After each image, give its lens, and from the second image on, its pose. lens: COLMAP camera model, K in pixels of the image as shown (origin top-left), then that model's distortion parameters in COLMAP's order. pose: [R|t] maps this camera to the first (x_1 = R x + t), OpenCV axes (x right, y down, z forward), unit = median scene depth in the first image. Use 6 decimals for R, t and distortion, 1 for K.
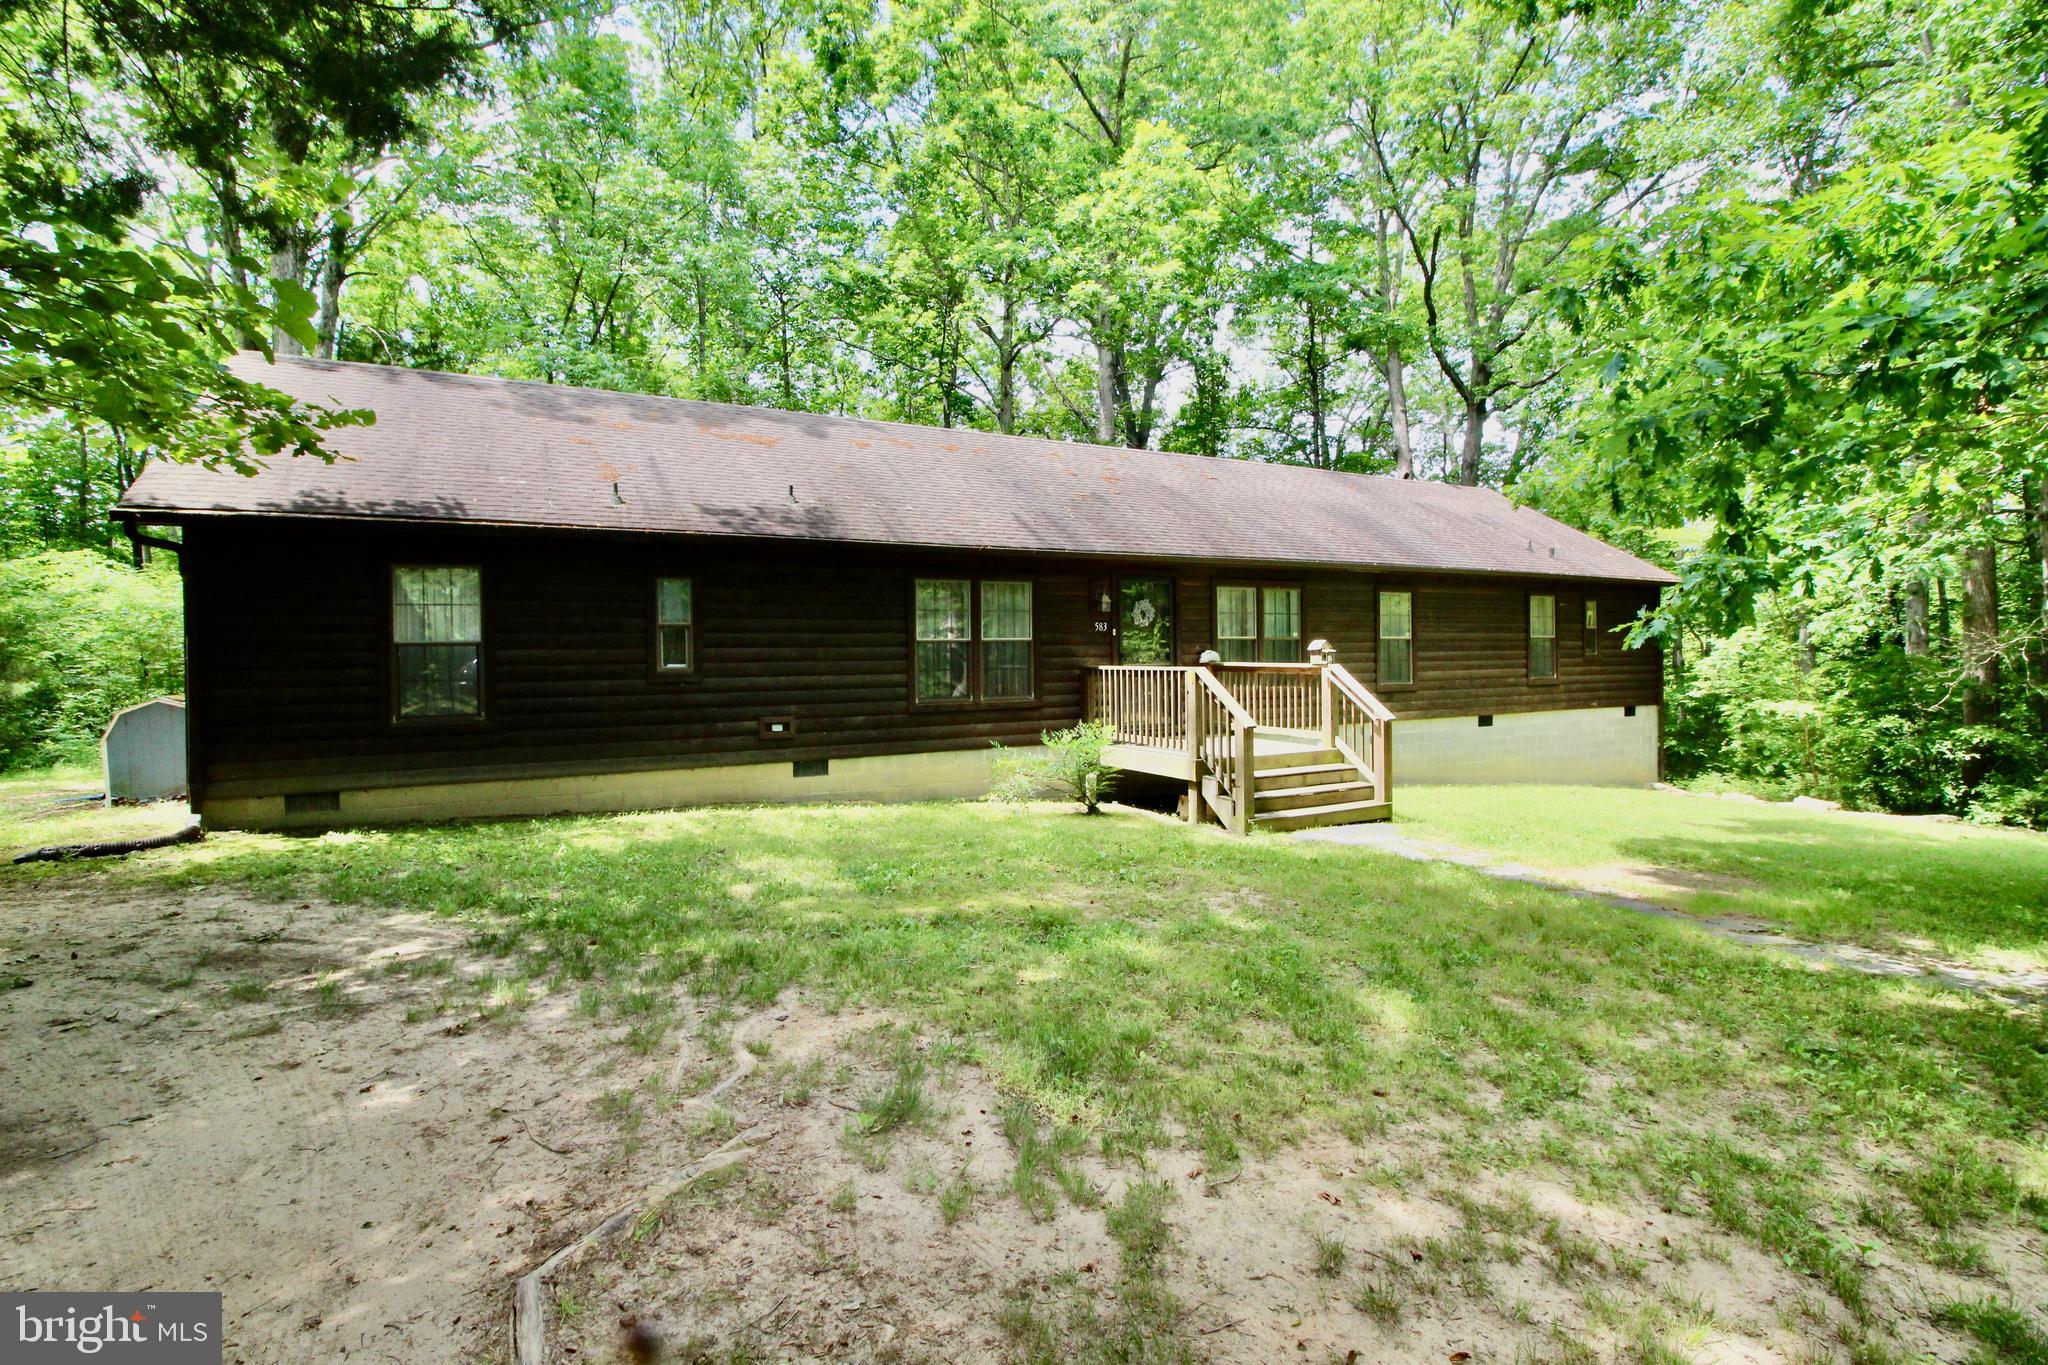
lens RADIAL K [[929.7, 0, 1011.7], [0, 929.7, 672.3], [0, 0, 1]] dist [0.001211, -0.015121]
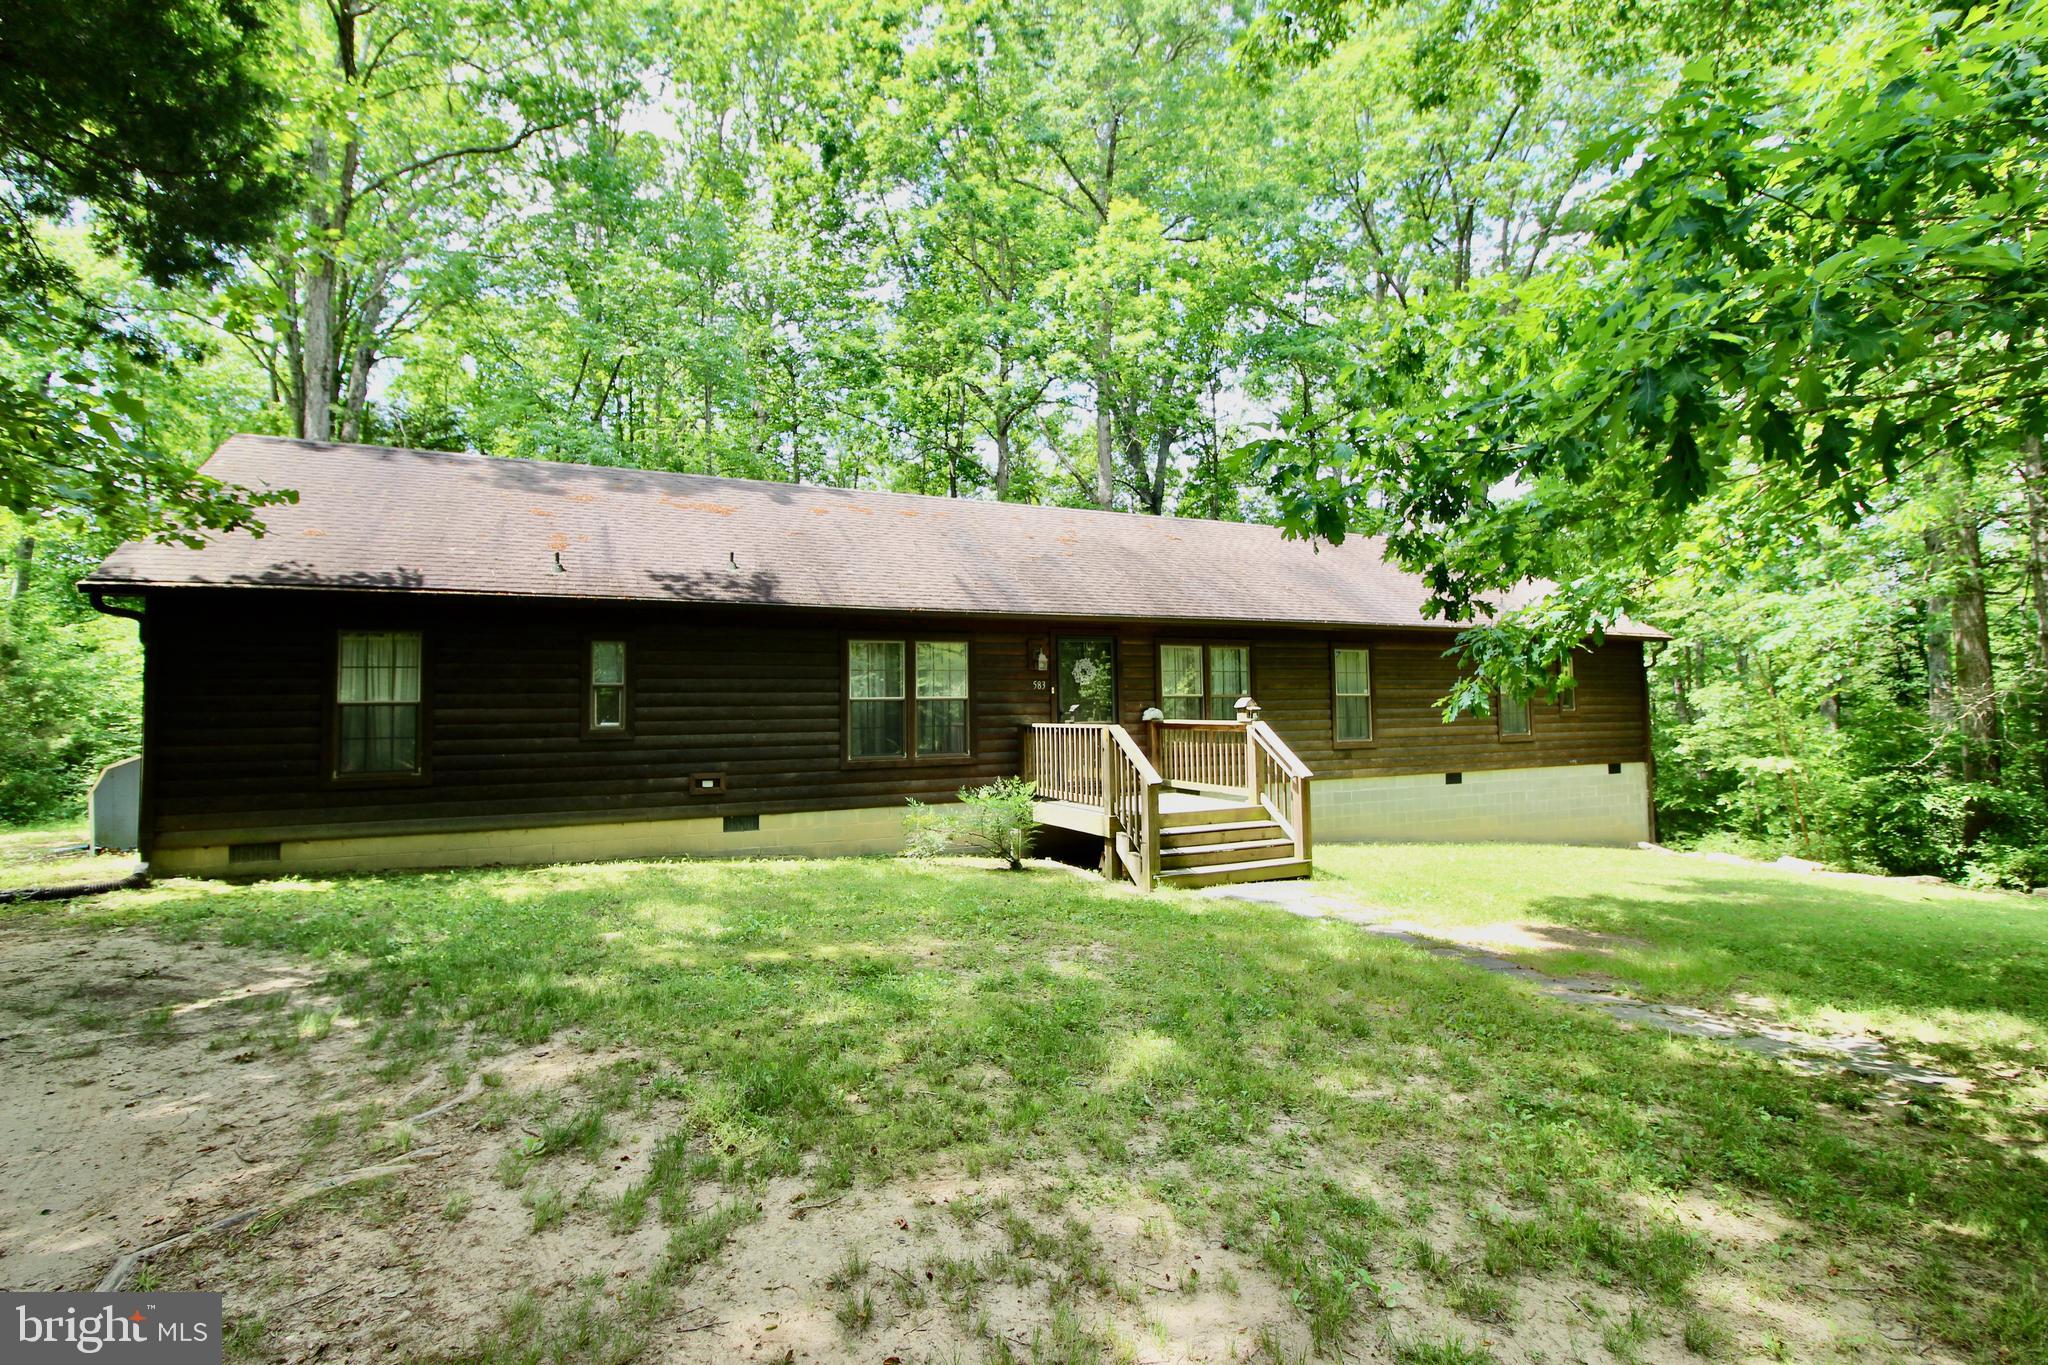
lens RADIAL K [[929.7, 0, 1011.7], [0, 929.7, 672.3], [0, 0, 1]] dist [0.001211, -0.015121]
pose [[0.998868, -0.003906, -0.047398, 0.136527], [0.001019, 0.998150, -0.060785, -0.001196], [0.047548, 0.060668, 0.997025, -0.027313]]
